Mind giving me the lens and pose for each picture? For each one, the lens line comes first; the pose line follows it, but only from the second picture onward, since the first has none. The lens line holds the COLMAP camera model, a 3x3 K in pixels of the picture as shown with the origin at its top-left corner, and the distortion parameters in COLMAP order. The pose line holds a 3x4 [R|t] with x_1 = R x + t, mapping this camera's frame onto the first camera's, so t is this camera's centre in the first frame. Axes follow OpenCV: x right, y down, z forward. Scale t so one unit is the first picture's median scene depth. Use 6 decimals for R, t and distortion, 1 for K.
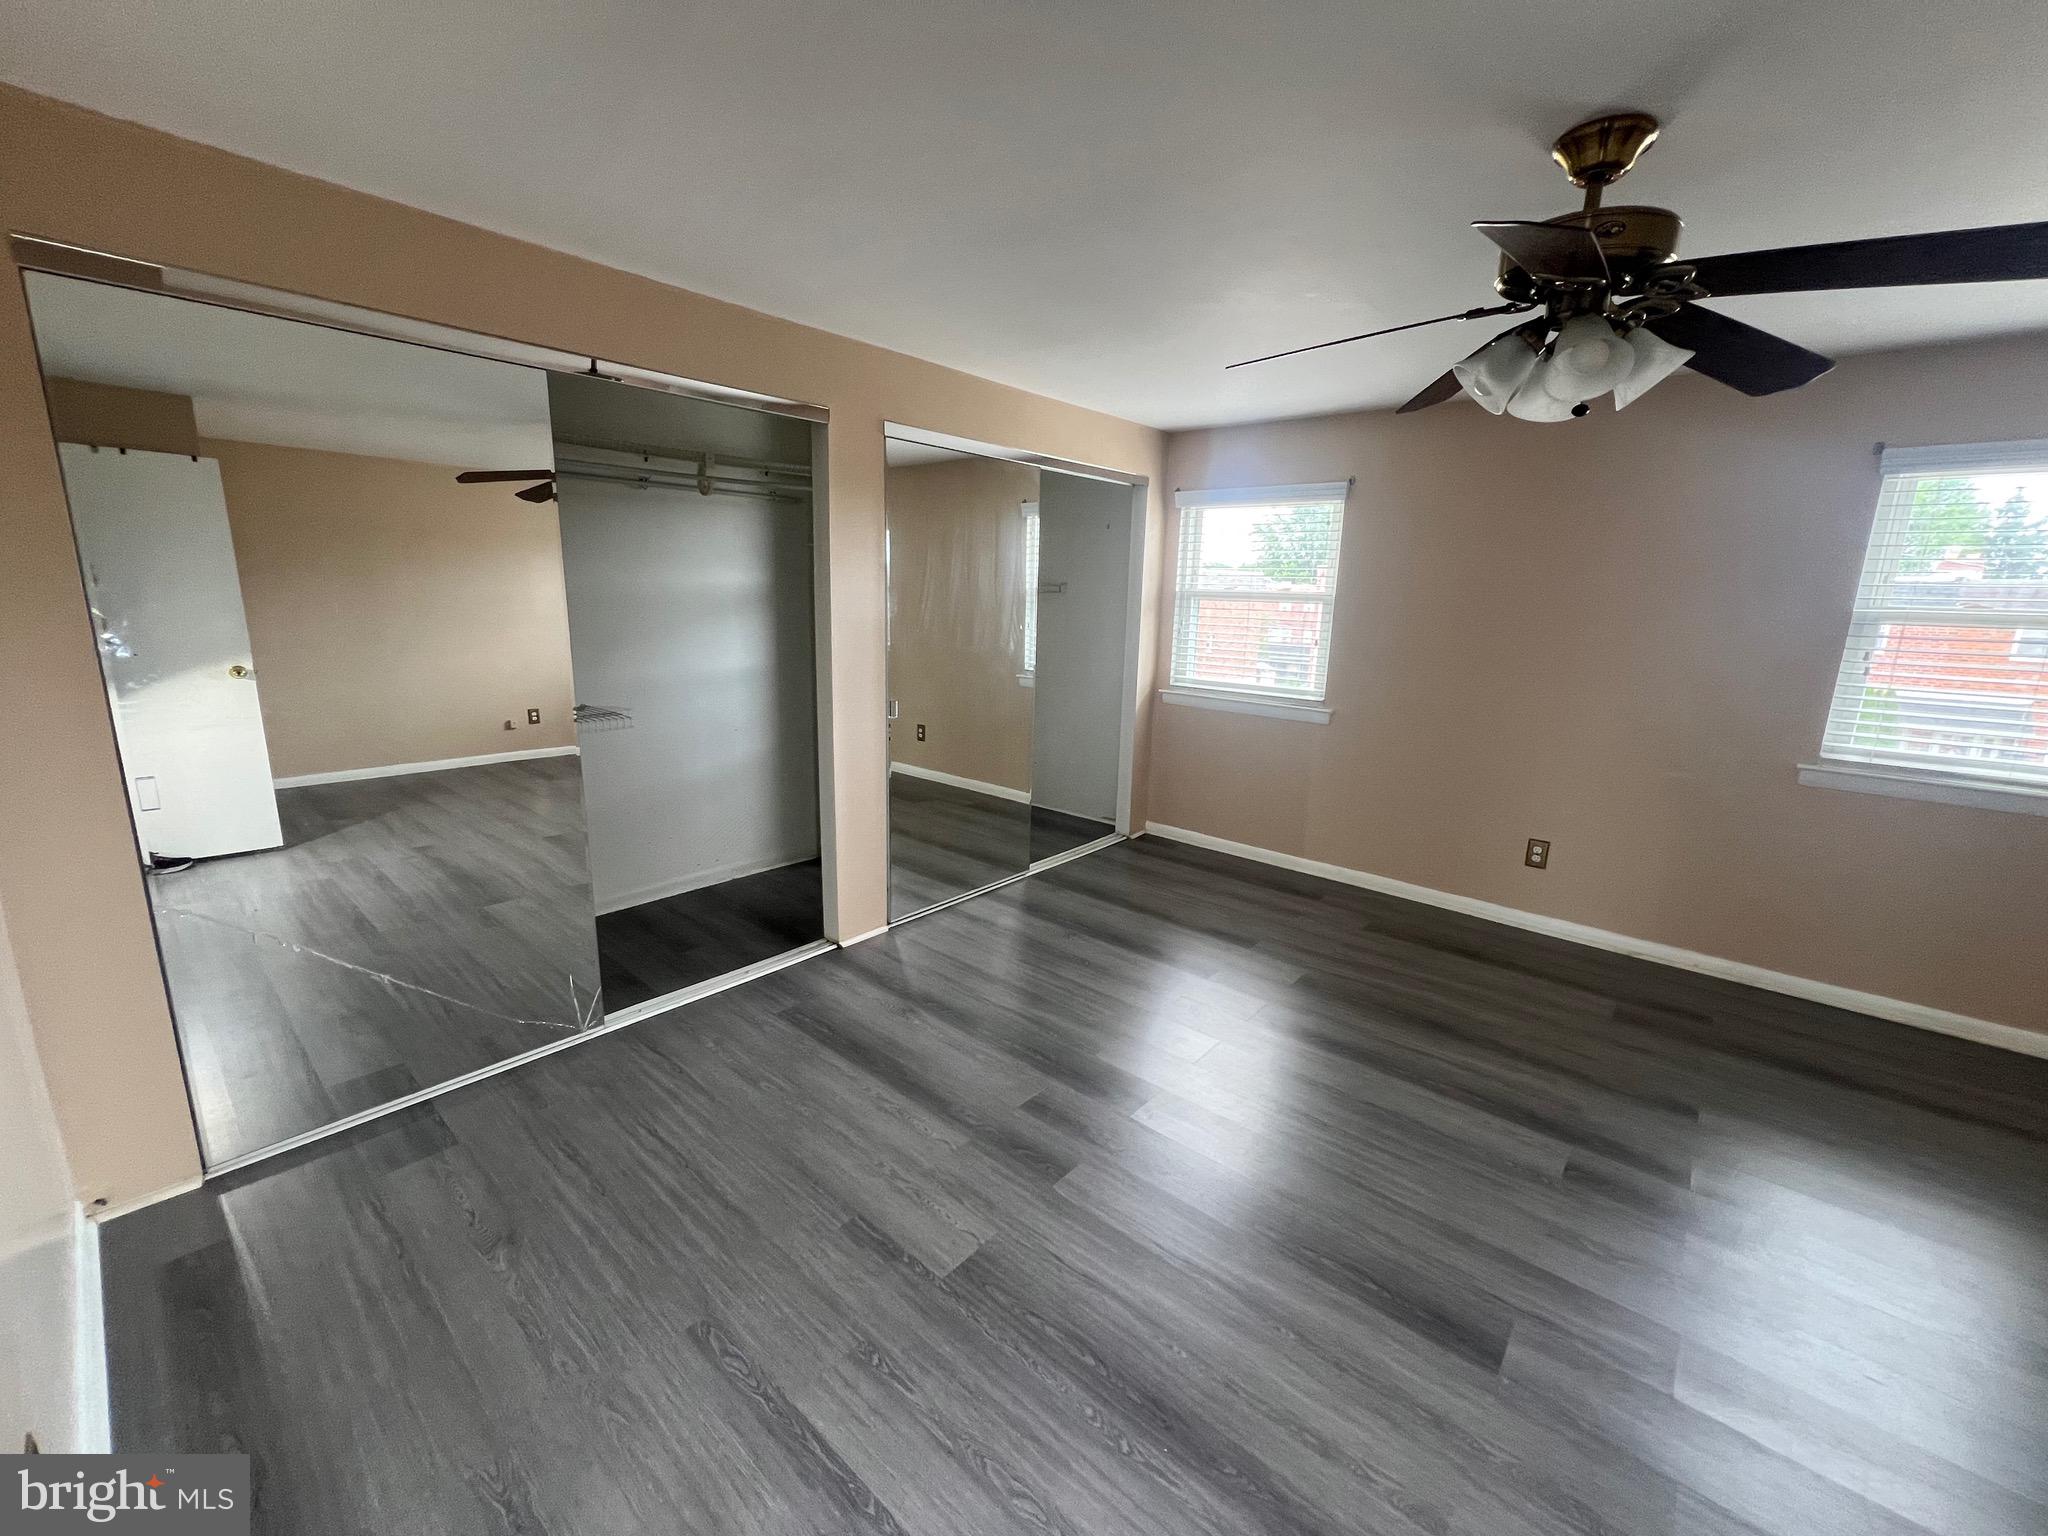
lens RADIAL K [[836.2, 0, 1024.0], [0, 836.2, 768.0], [0, 0, 1]] dist [-0.002110, -0.000173]
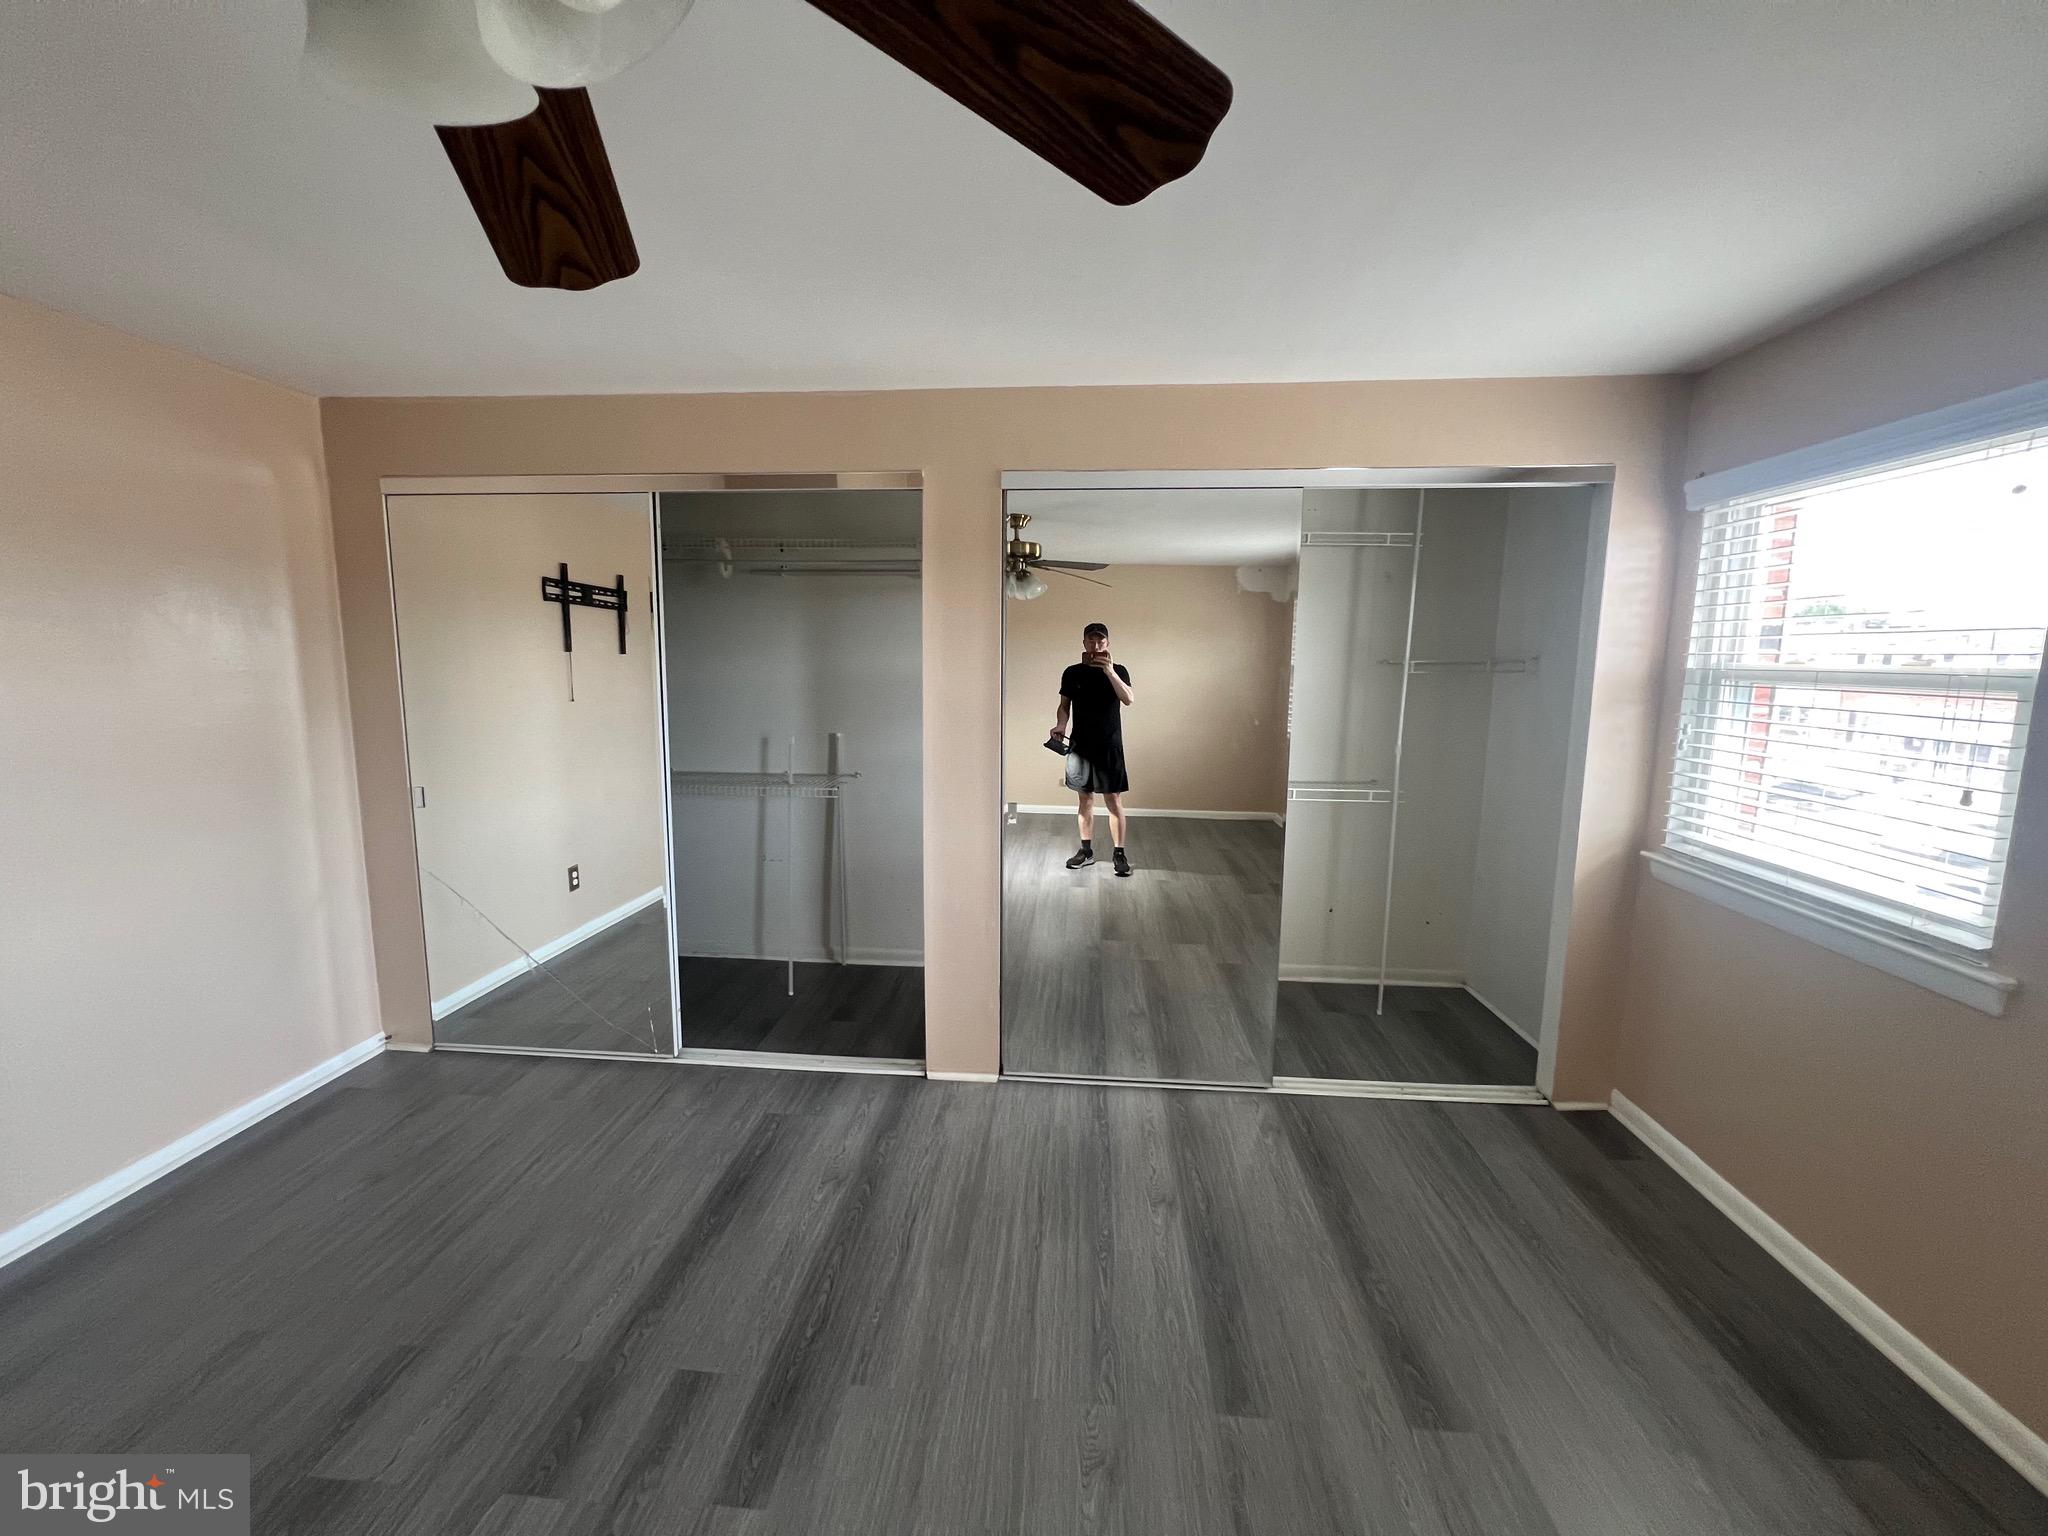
lens RADIAL K [[819.9, 0, 1018.6], [0, 819.9, 778.0], [0, 0, 1]] dist [-0.000292, 0.000077]
pose [[0.586820, 0.098795, -0.803668, 0.432647], [-0.164076, 0.986447, 0.001460, -0.095936], [0.792920, 0.131006, 0.595076, 0.467579]]
